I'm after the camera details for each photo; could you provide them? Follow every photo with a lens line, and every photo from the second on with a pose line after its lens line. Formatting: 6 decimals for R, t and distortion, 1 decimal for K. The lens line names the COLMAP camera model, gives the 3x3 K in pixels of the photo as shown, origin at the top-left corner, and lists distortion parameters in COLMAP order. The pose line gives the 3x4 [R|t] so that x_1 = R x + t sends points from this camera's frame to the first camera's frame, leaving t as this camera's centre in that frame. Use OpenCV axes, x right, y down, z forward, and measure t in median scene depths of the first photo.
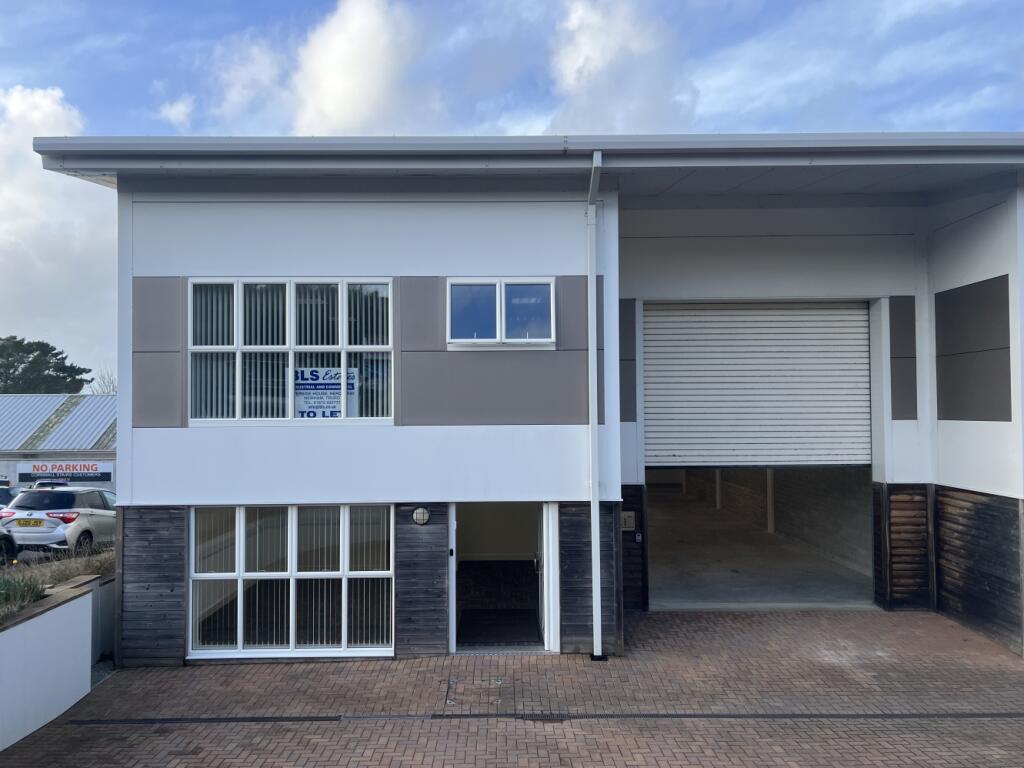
lens RADIAL K [[776.1, 0, 506.9], [0, 776.1, 387.4], [0, 0, 1]] dist [0.046281, -0.039807]
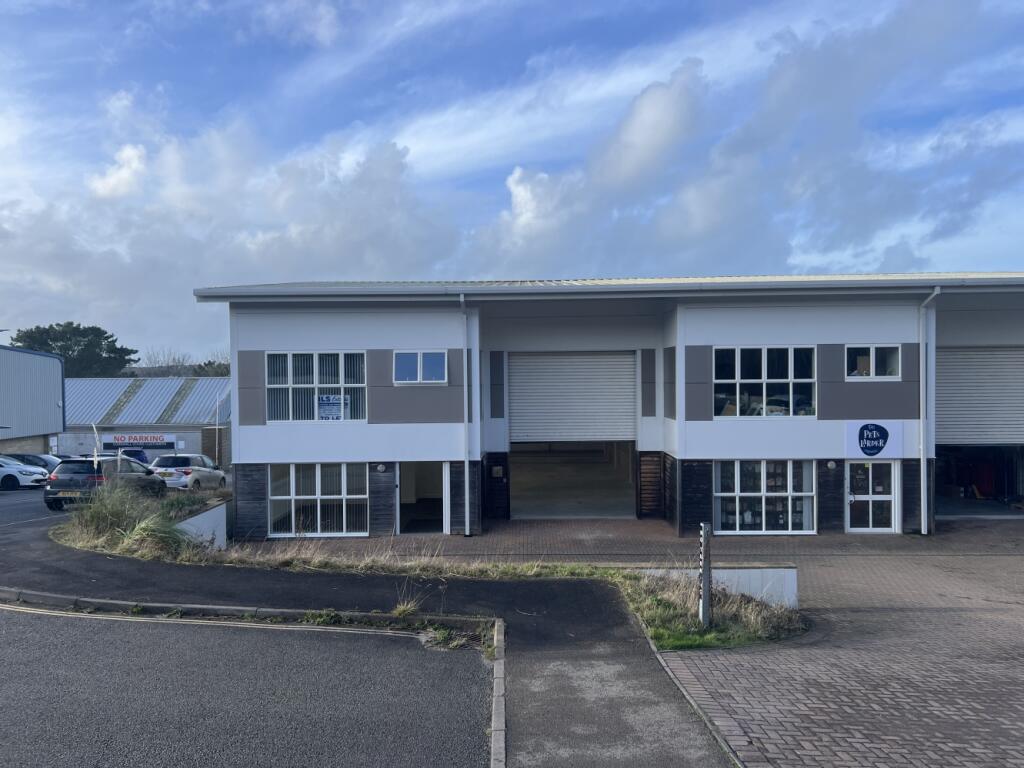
lens RADIAL K [[776.1, 0, 517.0], [0, 776.1, 383.8], [0, 0, 1]] dist [0.046281, -0.039807]
pose [[0.999904, -0.003656, -0.013349, 0.268359], [0.004181, 0.999211, 0.039492, -0.131934], [0.013194, -0.039544, 0.999131, -1.002852]]
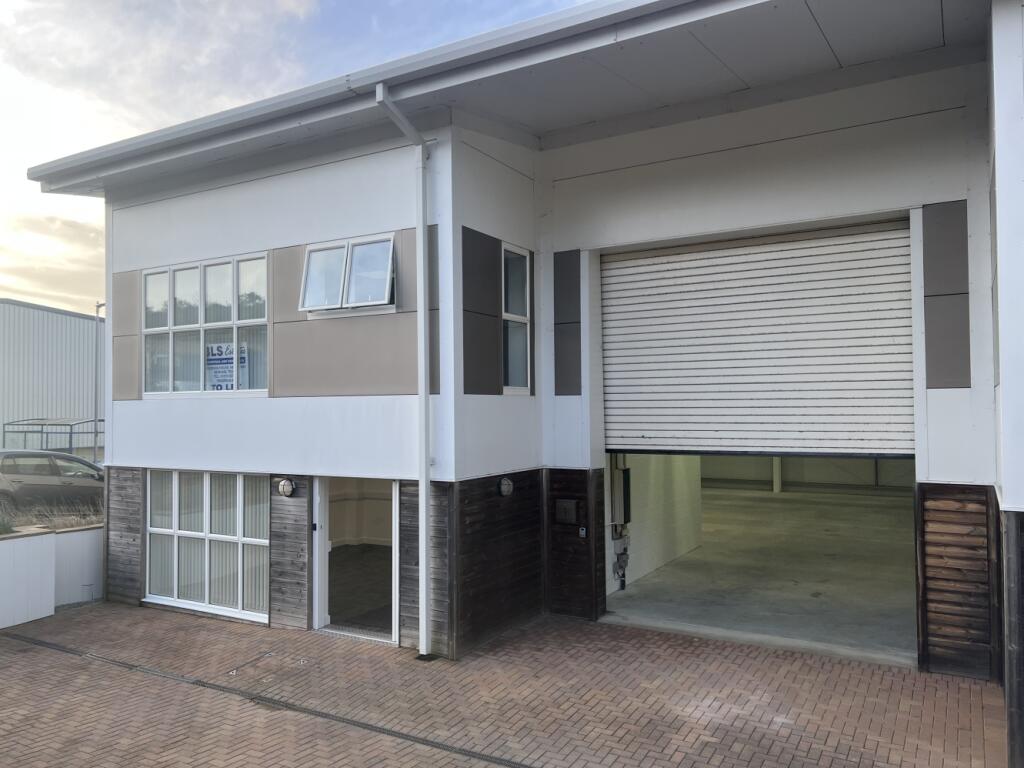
lens RADIAL K [[776.1, 0, 509.9], [0, 776.1, 387.3], [0, 0, 1]] dist [0.046281, -0.039807]
pose [[0.858221, -0.014644, -0.513071, 0.642315], [0.017173, 0.999853, 0.000187, 0.041228], [0.512992, -0.008971, 0.858346, 0.286555]]
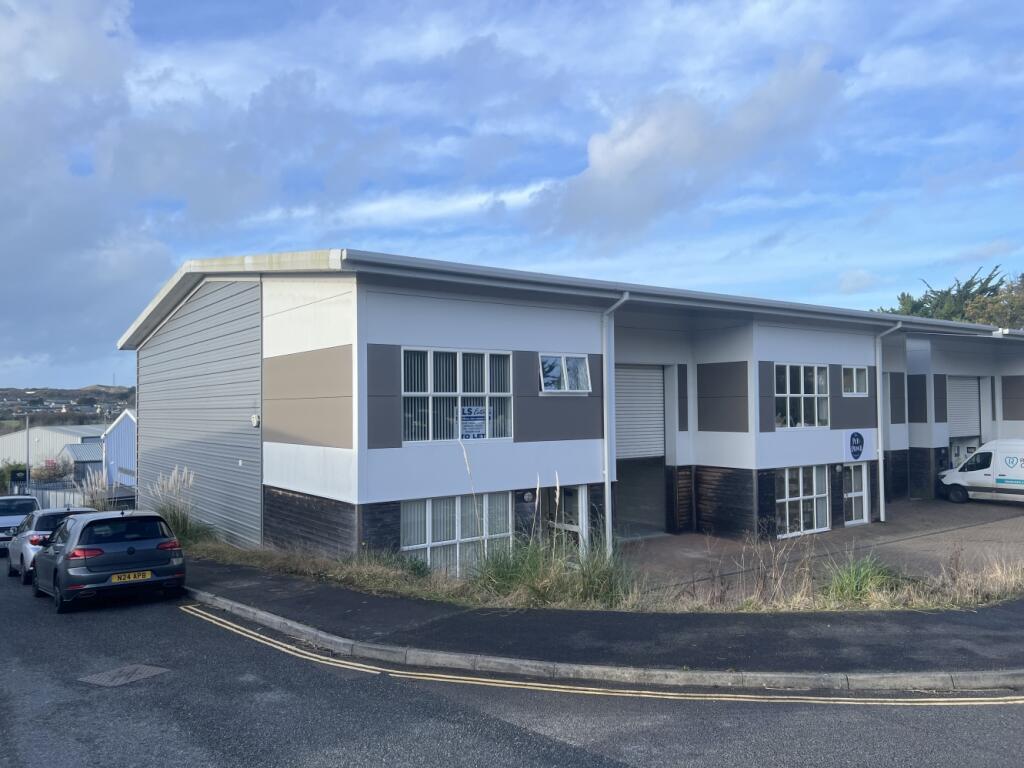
lens RADIAL K [[776.1, 0, 514.7], [0, 776.1, 381.0], [0, 0, 1]] dist [0.046281, -0.039807]
pose [[0.808294, 0.018466, 0.588489, -1.091519], [-0.010910, 0.999806, -0.016388, -0.051917], [-0.588677, 0.006826, 0.808339, -0.309508]]
